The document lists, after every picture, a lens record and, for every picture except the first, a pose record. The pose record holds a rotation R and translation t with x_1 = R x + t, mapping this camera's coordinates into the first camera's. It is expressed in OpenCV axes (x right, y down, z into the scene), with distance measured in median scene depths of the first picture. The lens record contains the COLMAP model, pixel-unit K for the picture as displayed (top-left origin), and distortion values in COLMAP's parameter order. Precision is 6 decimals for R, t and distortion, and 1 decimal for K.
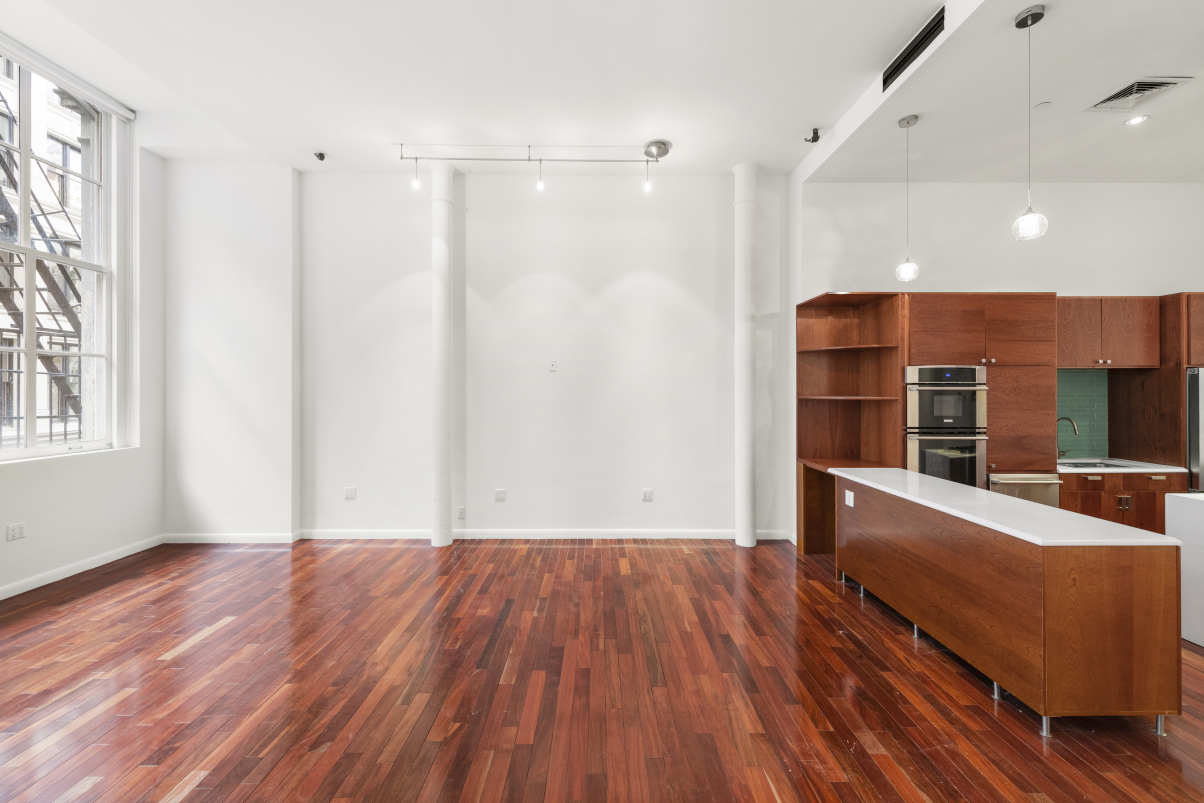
lens RADIAL K [[475.1, 0, 601.6], [0, 475.1, 390.4], [0, 0, 1]] dist [0.002292, -0.000187]
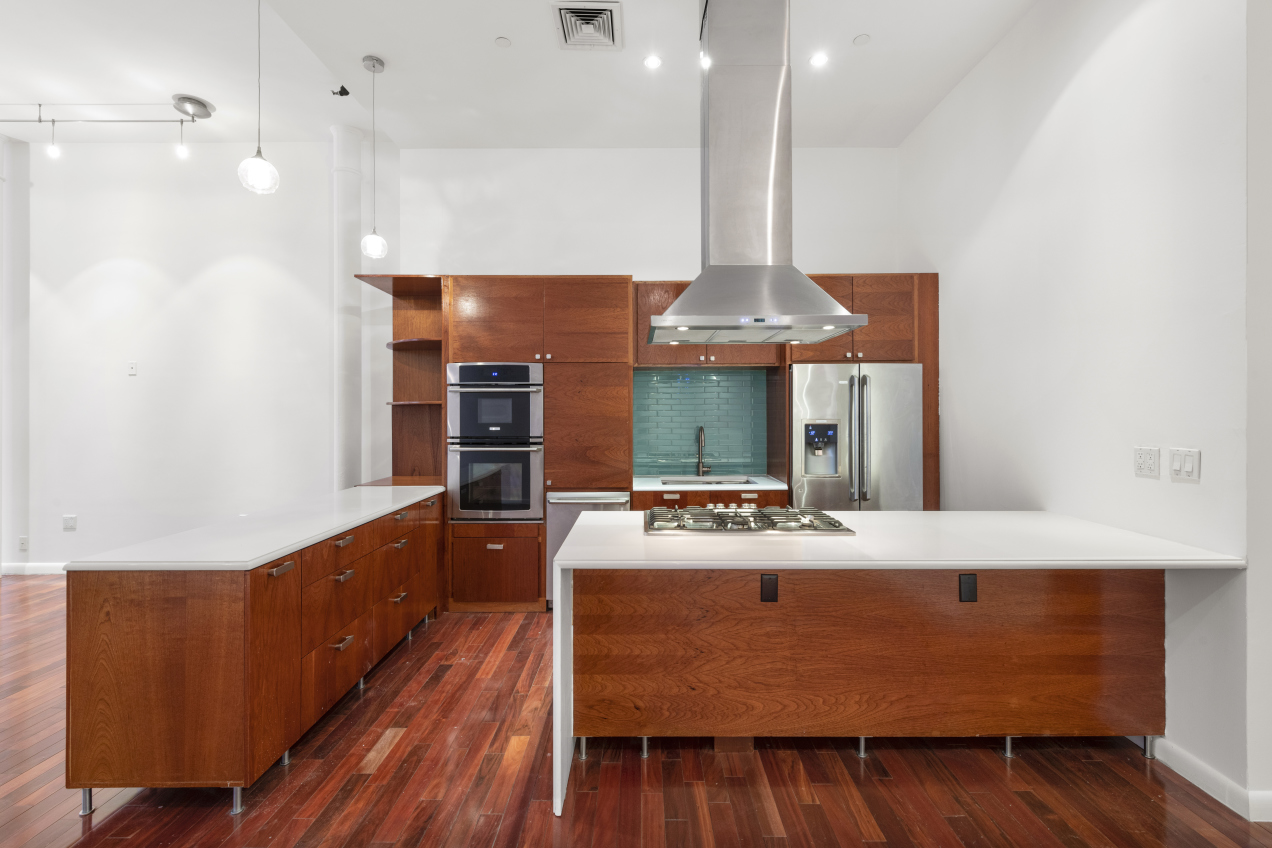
lens RADIAL K [[529.2, 0, 640.0], [0, 529.2, 414.6], [0, 0, 1]] dist [0.001004, -0.000401]
pose [[0.999994, -0.003479, 0.000270, 0.975163], [0.003479, 0.999994, 0.000291, 0.039267], [-0.000271, -0.000290, 1.000000, 0.071848]]
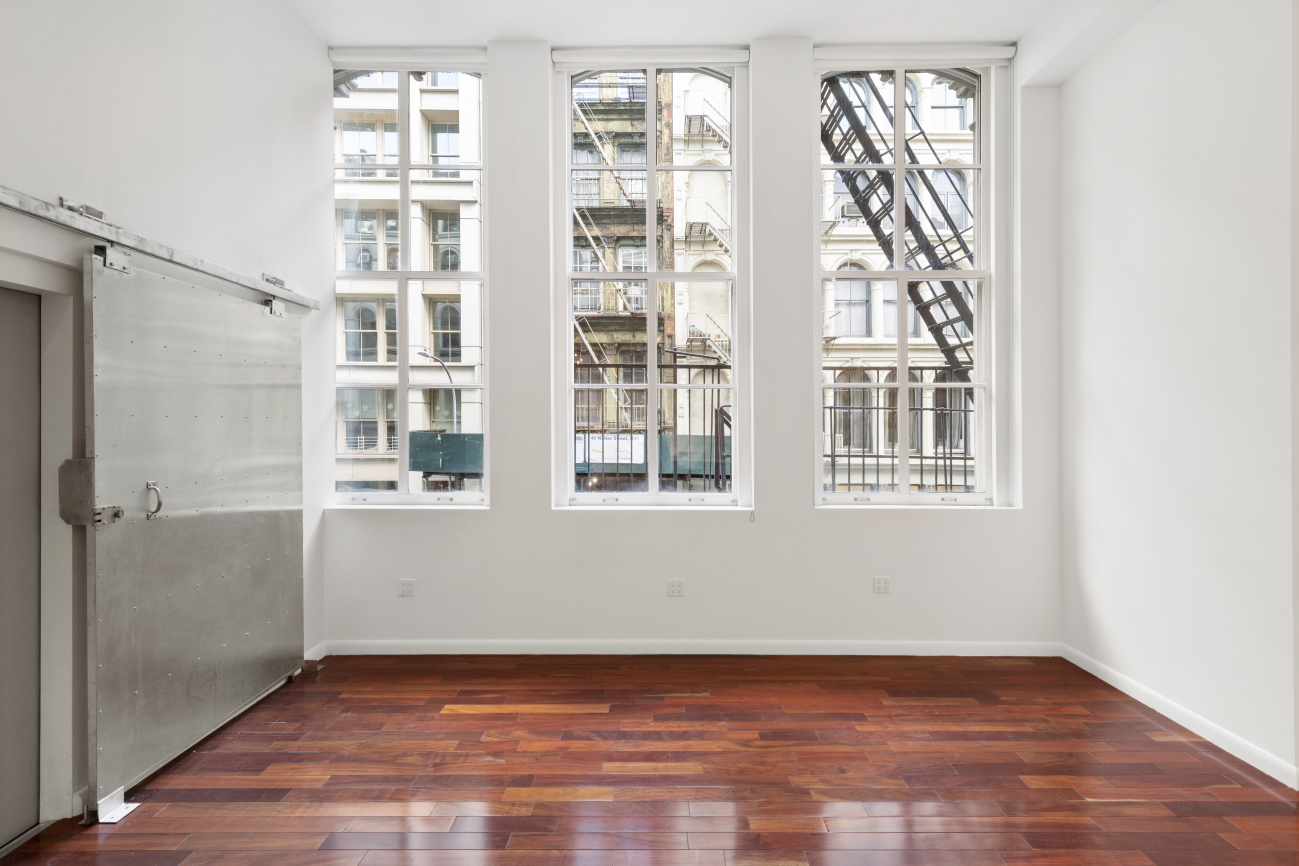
lens RADIAL K [[512.6, 0, 649.1], [0, 512.6, 421.0], [0, 0, 1]] dist [0.002292, -0.000187]
pose [[-0.014809, -0.005457, -0.999875, -0.221519], [-0.004540, 0.999975, -0.005390, -0.006739], [0.999880, 0.004460, -0.014834, 0.514584]]
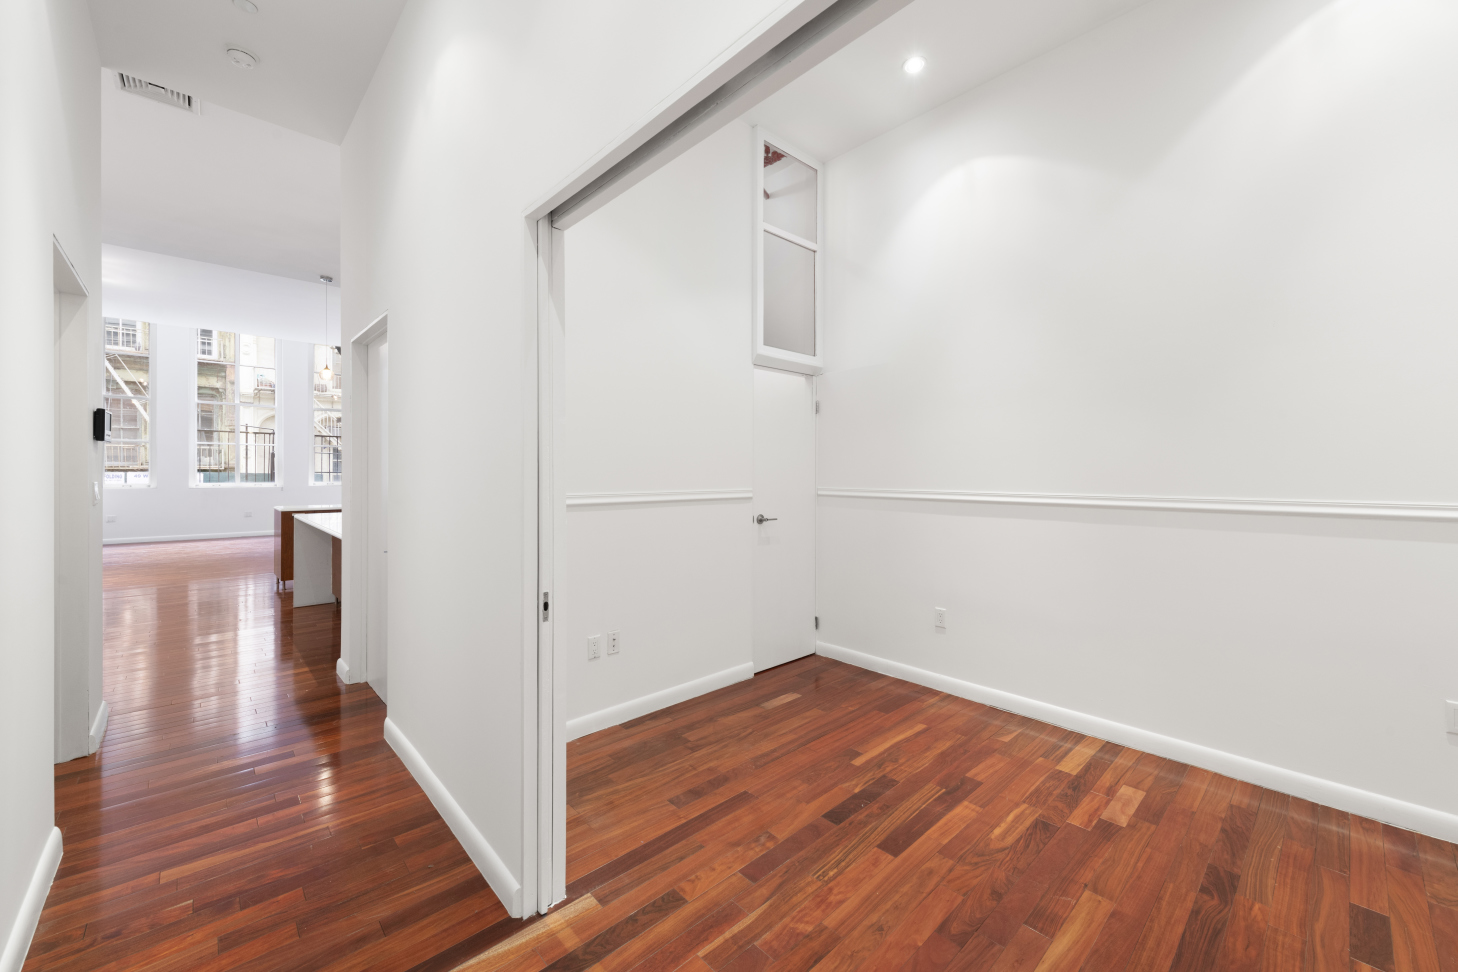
lens RADIAL K [[573.8, 0, 732.2], [0, 573.8, 478.0], [0, 0, 1]] dist [0.015596, -0.000010]
pose [[0.678289, 0.009054, -0.734740, 2.569015], [-0.006389, 0.999959, 0.006424, 0.059259], [0.734768, 0.000337, 0.678319, 0.362312]]
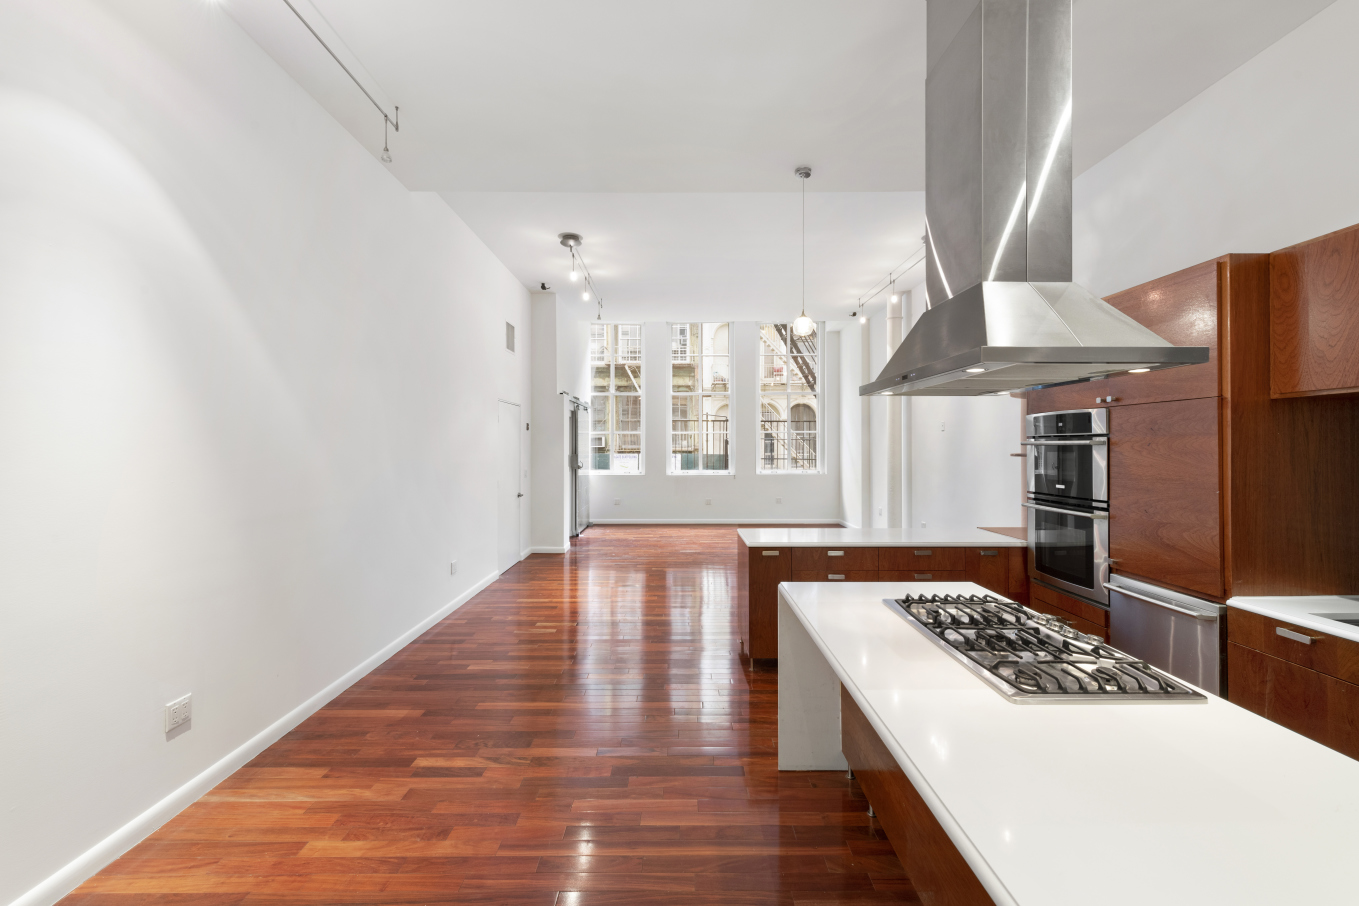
lens RADIAL K [[536.3, 0, 679.1], [0, 536.3, 440.5], [0, 0, 1]] dist [0.002292, -0.000187]
pose [[-0.003707, -0.013414, -0.999903, 1.545950], [0.000891, 0.999910, -0.013417, 0.003369], [0.999993, -0.000941, -0.003695, 0.412075]]
